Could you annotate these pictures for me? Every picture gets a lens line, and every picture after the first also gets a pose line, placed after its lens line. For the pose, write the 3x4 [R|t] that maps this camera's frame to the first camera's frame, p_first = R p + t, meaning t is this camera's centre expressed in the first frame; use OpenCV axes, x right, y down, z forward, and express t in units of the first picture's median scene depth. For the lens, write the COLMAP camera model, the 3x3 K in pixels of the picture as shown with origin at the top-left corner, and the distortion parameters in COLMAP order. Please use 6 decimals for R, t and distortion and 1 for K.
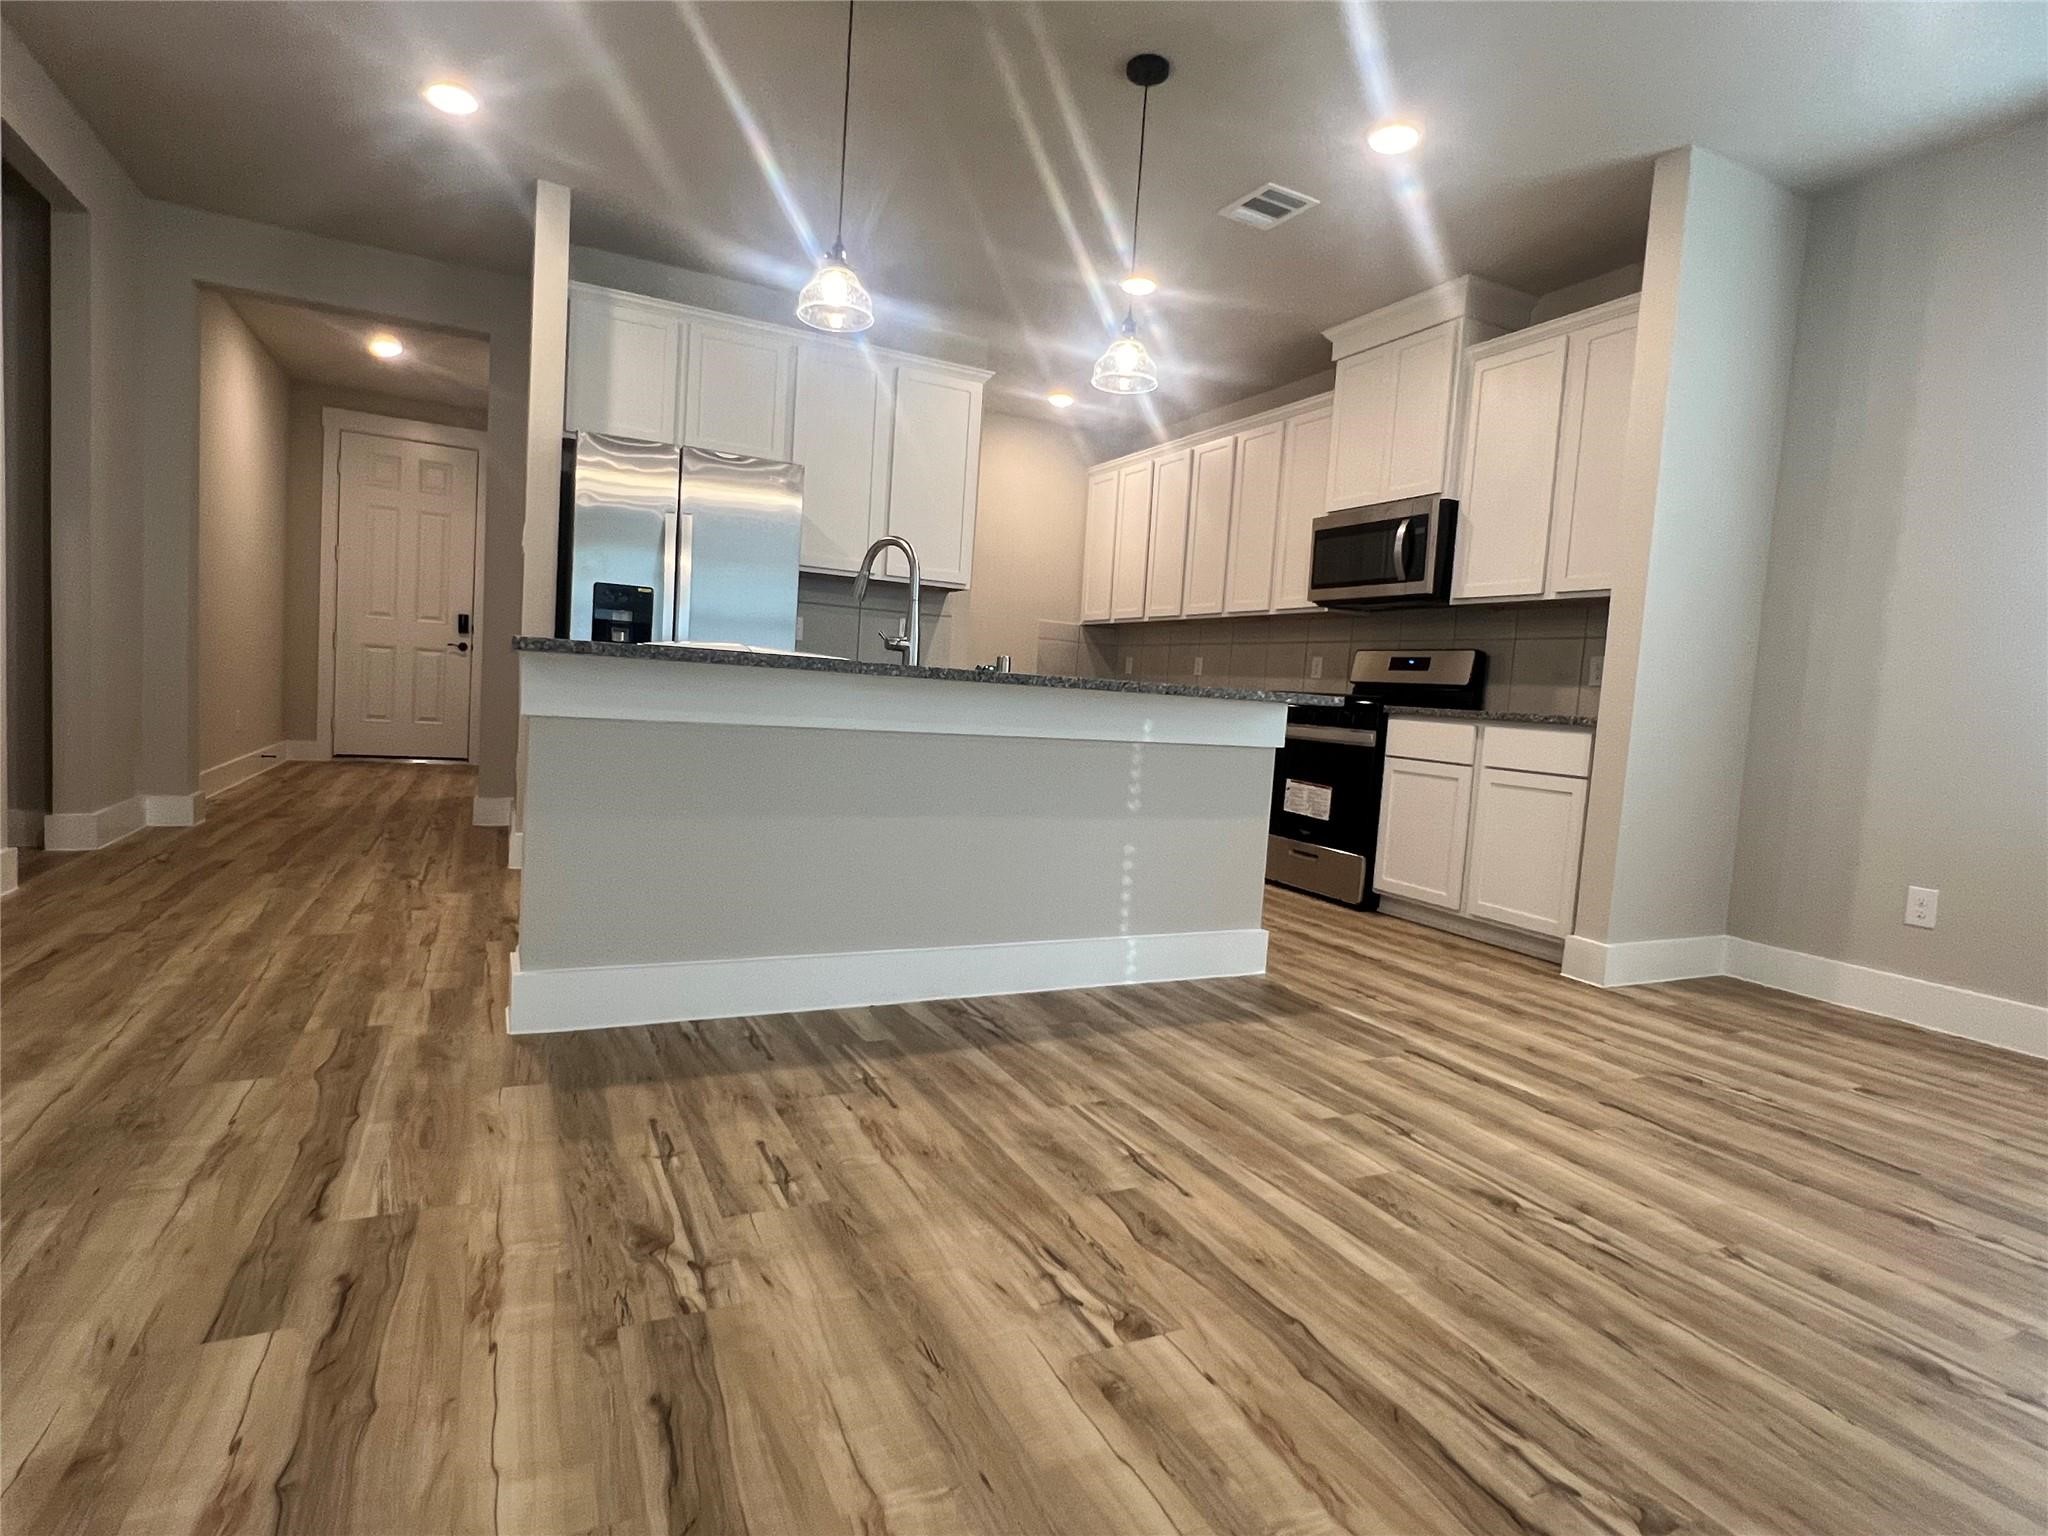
lens RADIAL K [[1032.7, 0, 1014.7], [0, 1032.7, 766.9], [0, 0, 1]] dist [-0.001858, 0.000893]
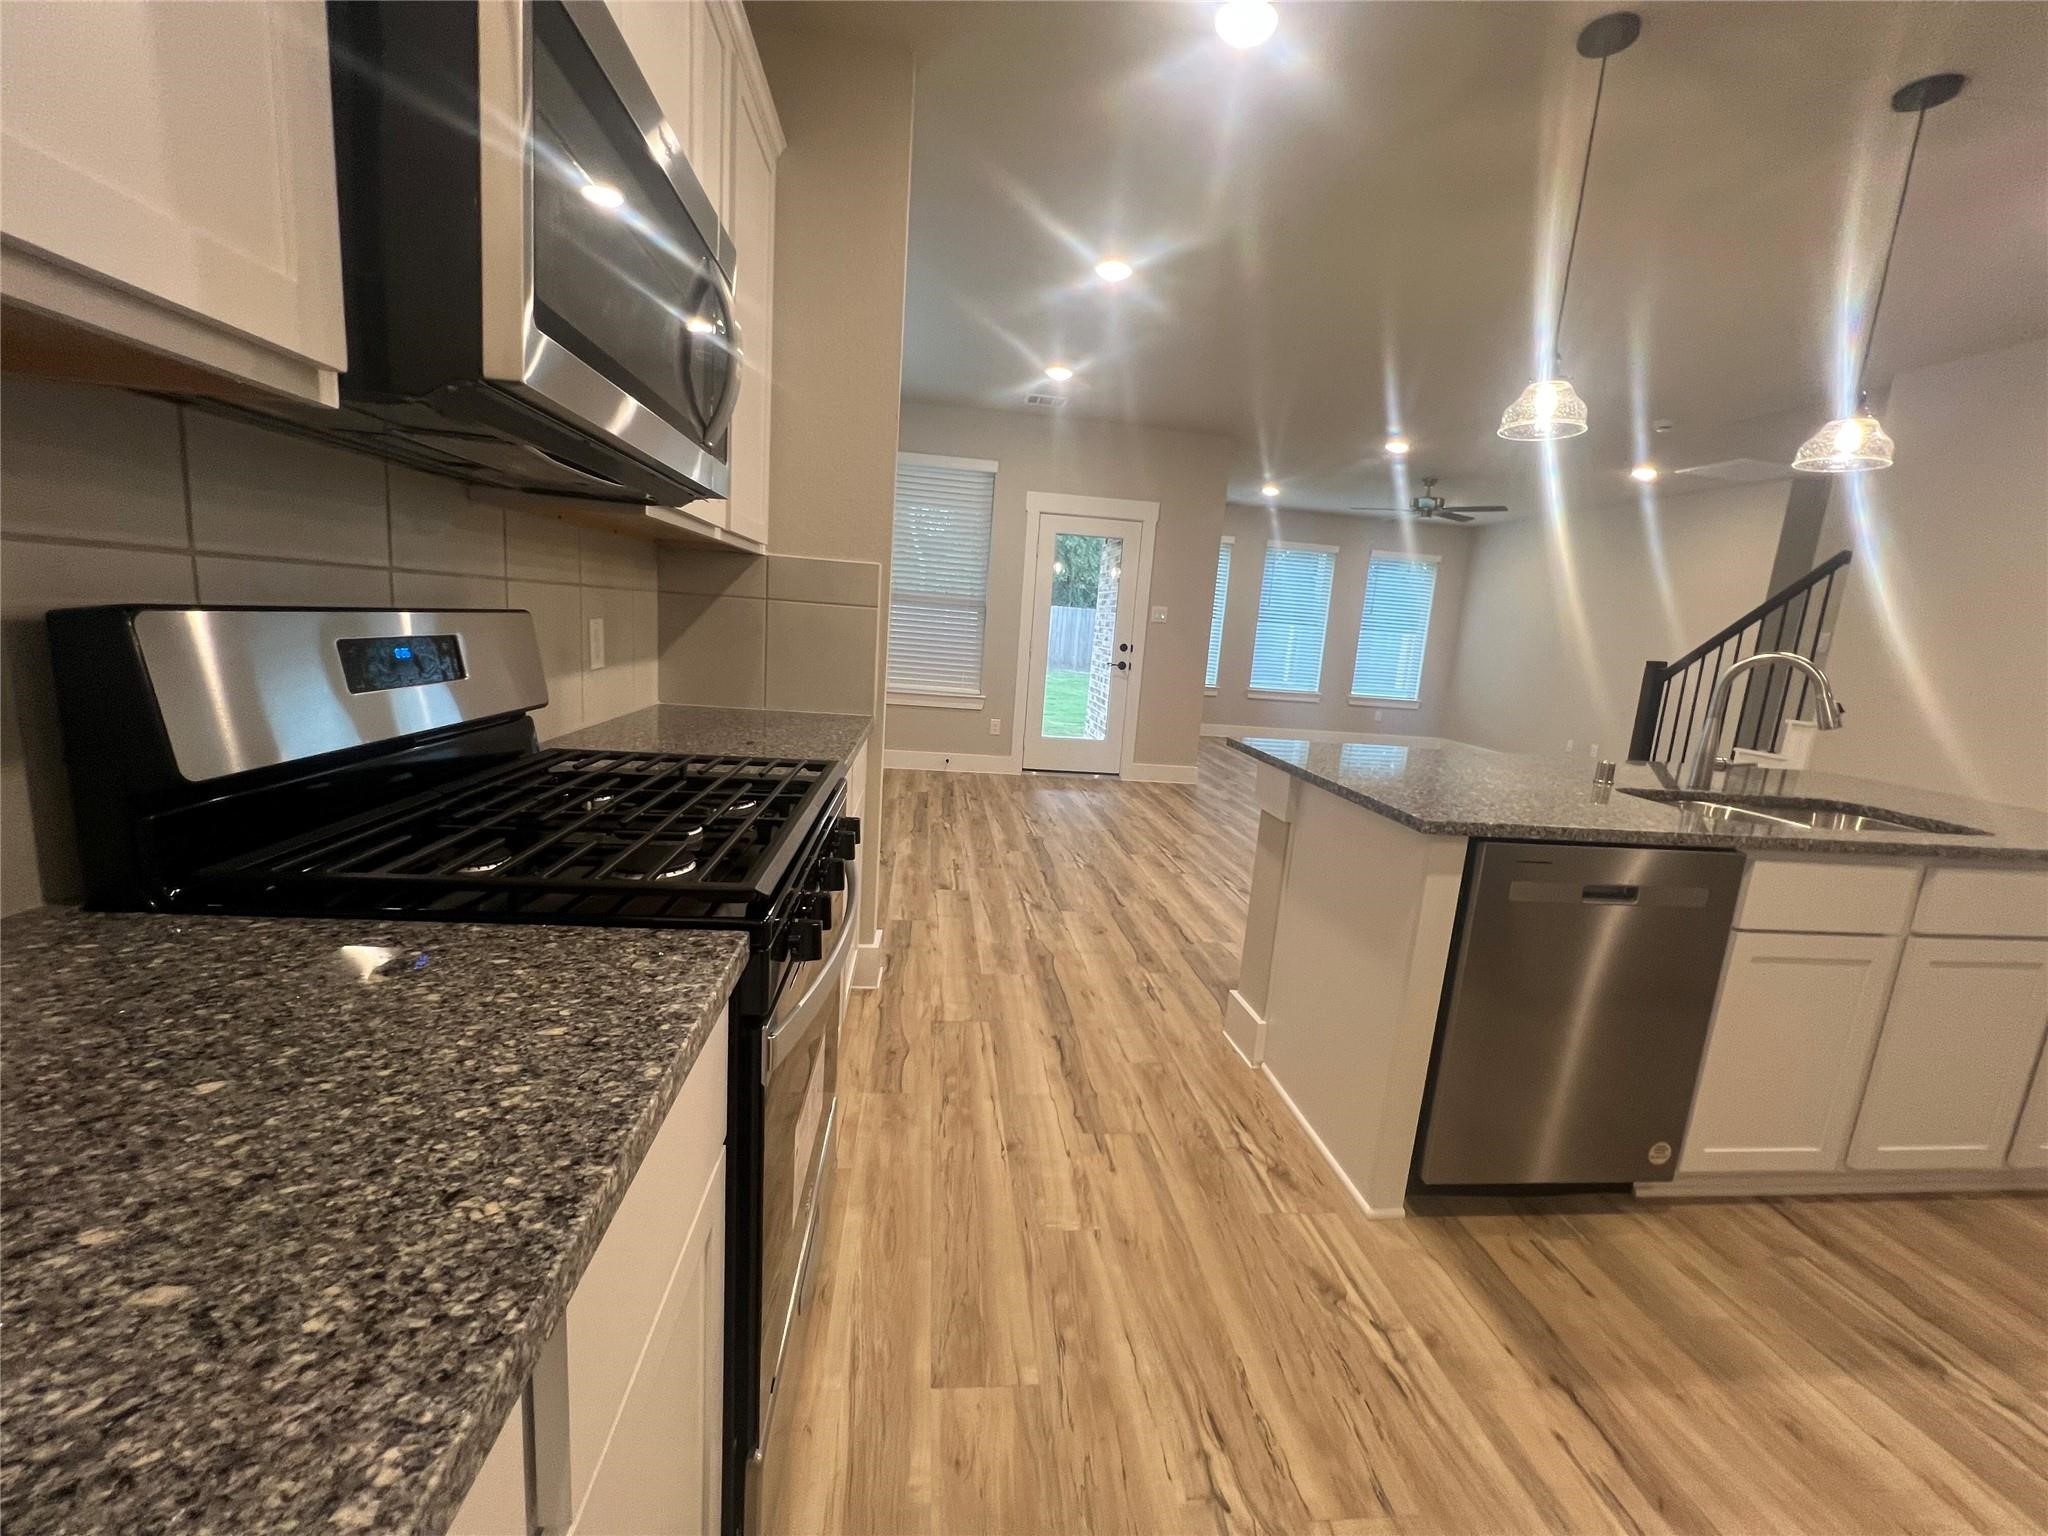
lens RADIAL K [[818.4, 0, 1022.1], [0, 818.4, 767.8], [0, 0, 1]] dist [-0.000694, 0.000156]
pose [[-0.931951, -0.191373, 0.307967, 0.384523], [-0.108818, 0.957837, 0.265908, -0.369368], [-0.345869, 0.214301, -0.913482, 2.870307]]
